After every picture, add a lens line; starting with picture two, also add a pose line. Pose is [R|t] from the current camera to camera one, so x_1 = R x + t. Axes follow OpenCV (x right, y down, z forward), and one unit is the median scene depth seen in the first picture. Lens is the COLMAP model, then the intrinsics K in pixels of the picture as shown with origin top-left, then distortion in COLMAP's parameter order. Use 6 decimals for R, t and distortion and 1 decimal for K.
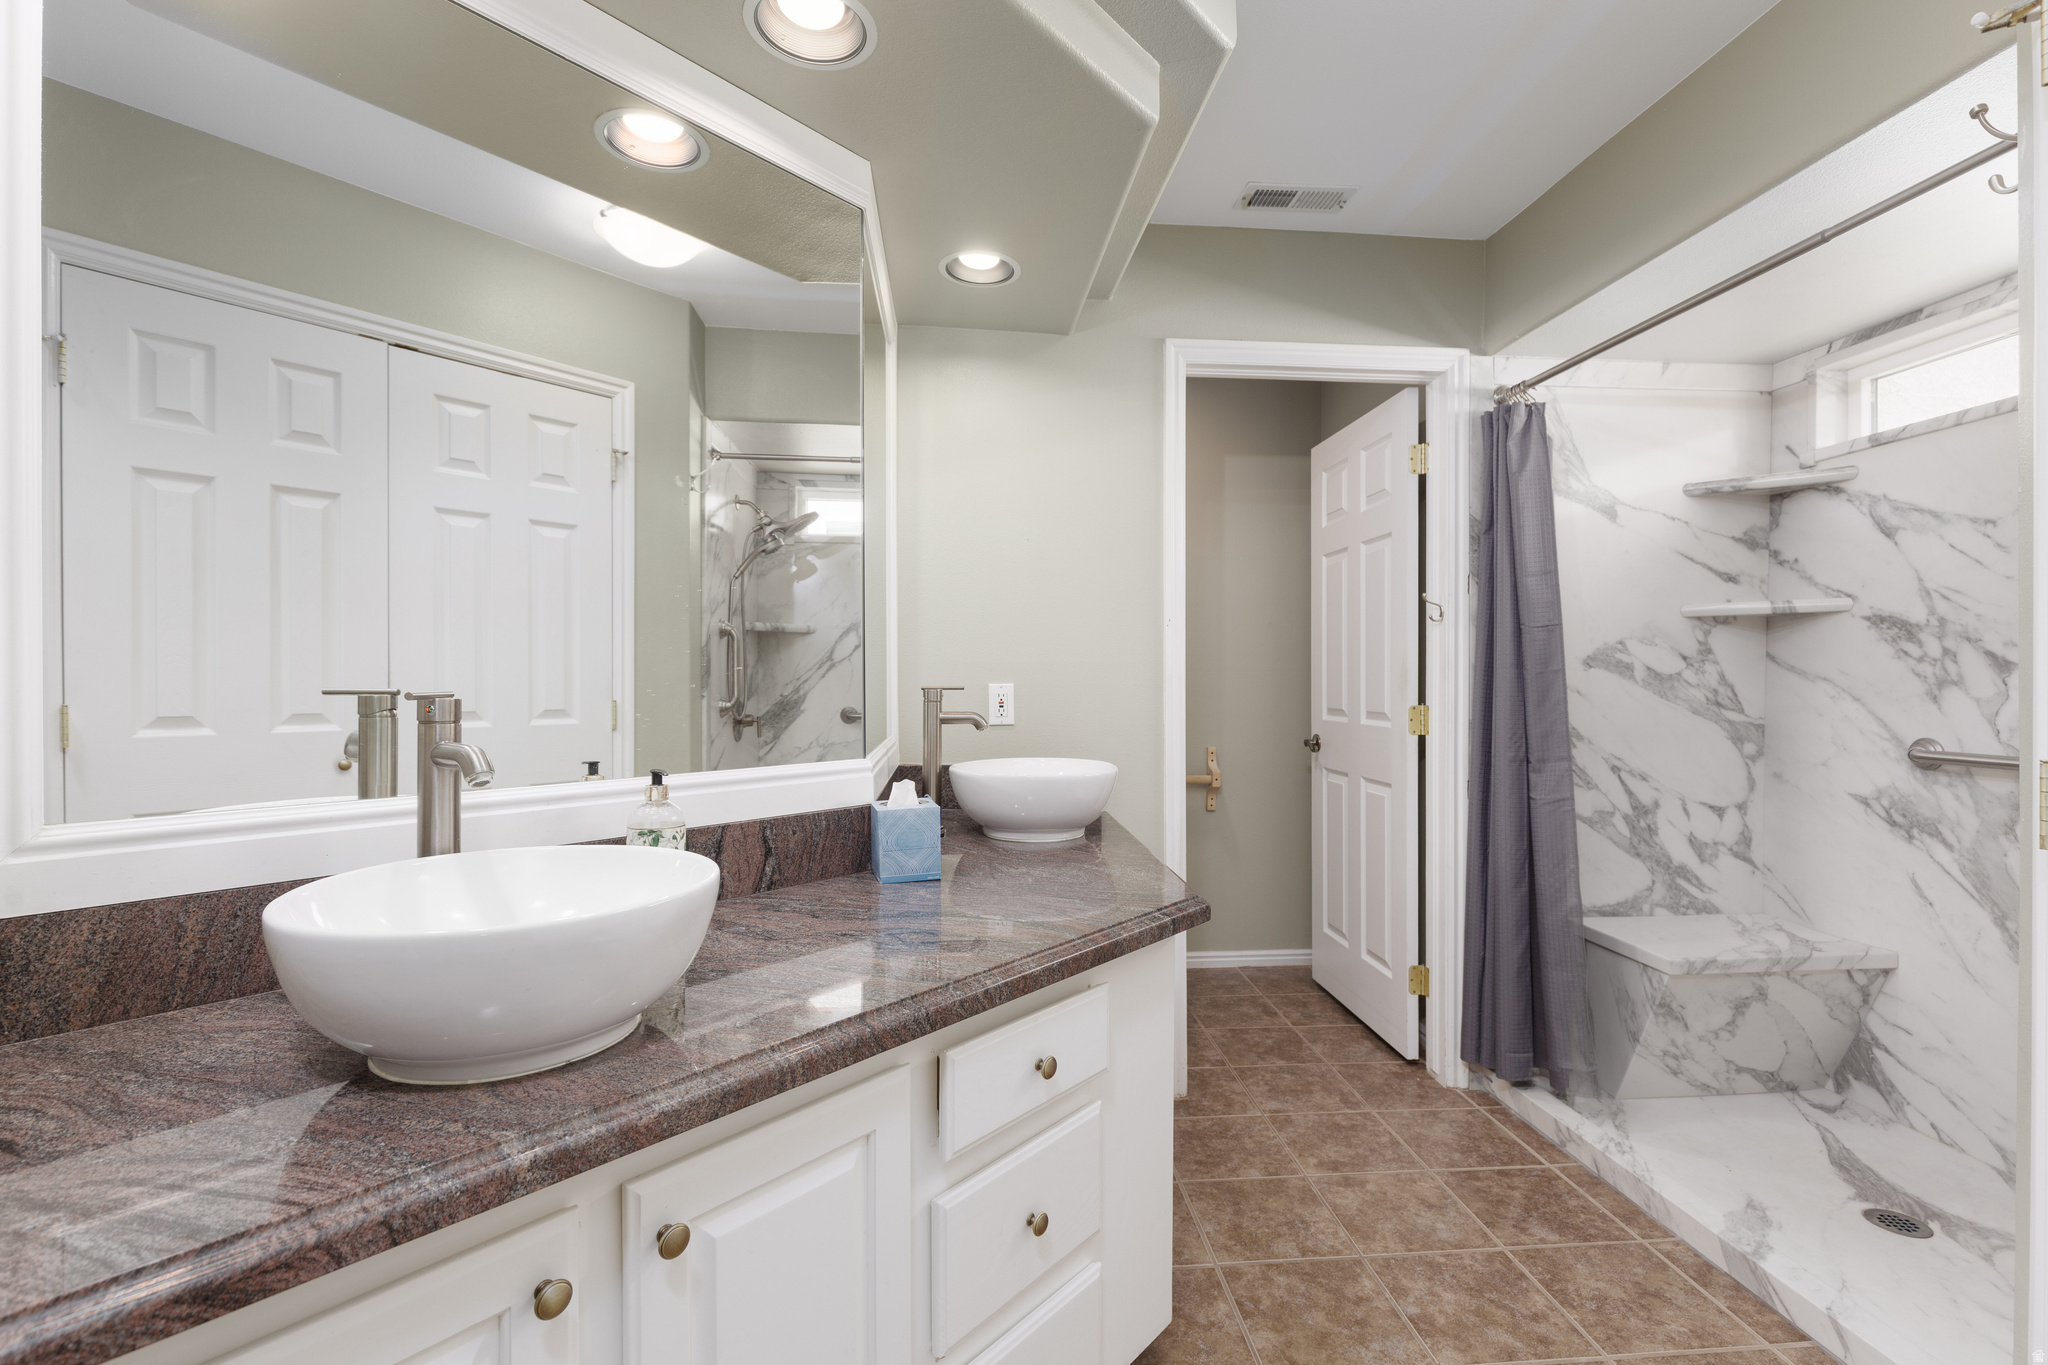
lens RADIAL K [[922.6, 0, 1035.0], [0, 922.6, 683.1], [0, 0, 1]] dist [-0.002994, 0.000745]
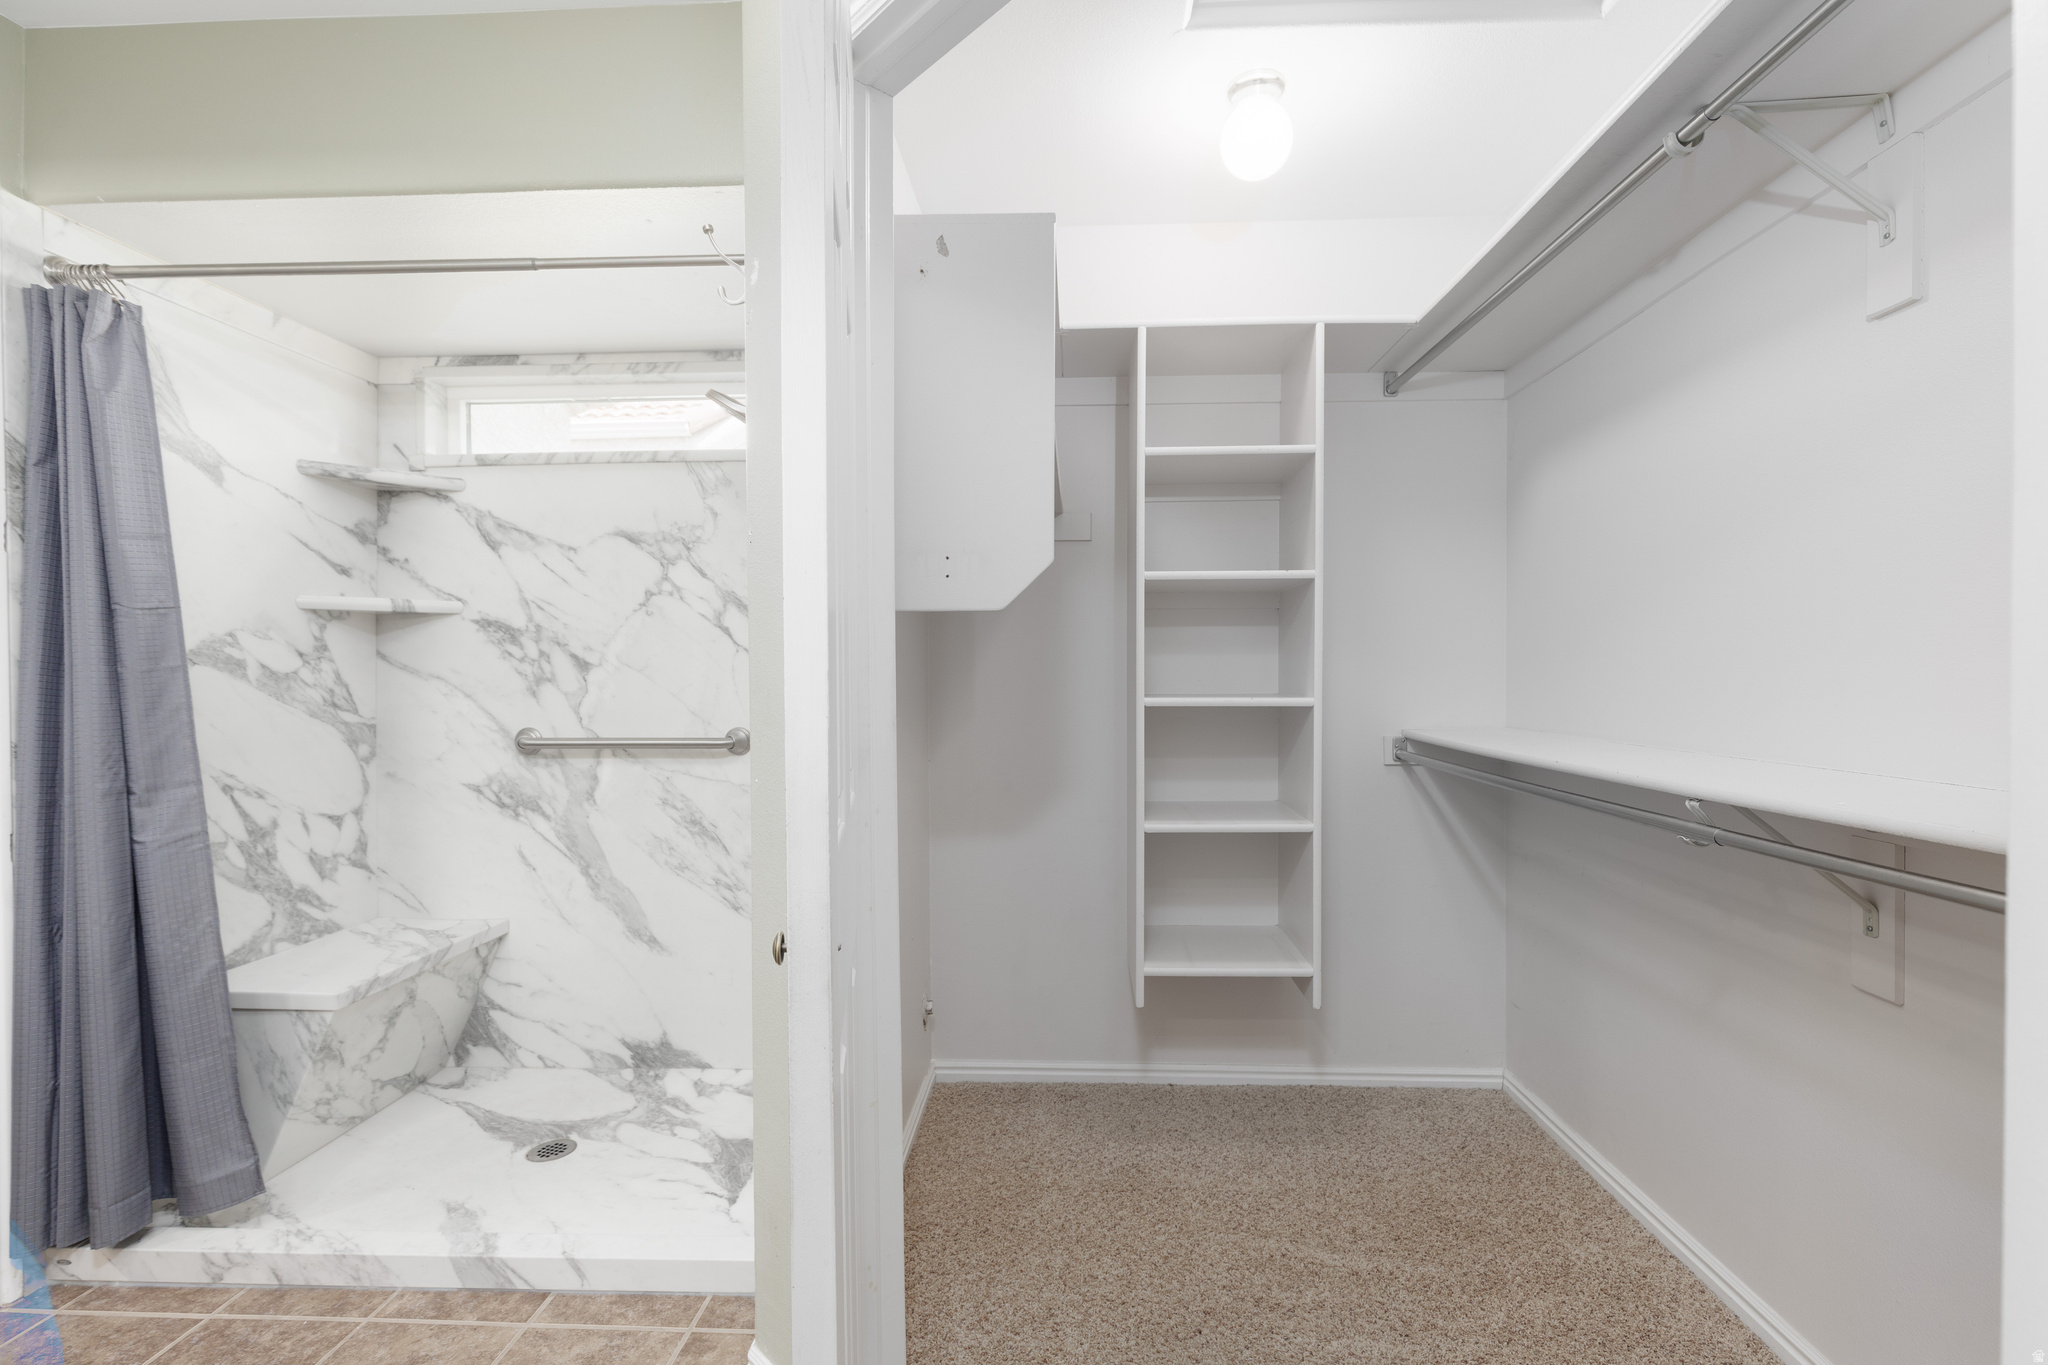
lens RADIAL K [[922.6, 0, 1035.0], [0, 922.6, 683.1], [0, 0, 1]] dist [-0.002994, 0.000745]
pose [[0.127899, -0.011134, 0.991725, -0.096090], [0.011278, 0.999889, 0.009771, -0.000575], [-0.991723, 0.009935, 0.128011, 0.200737]]
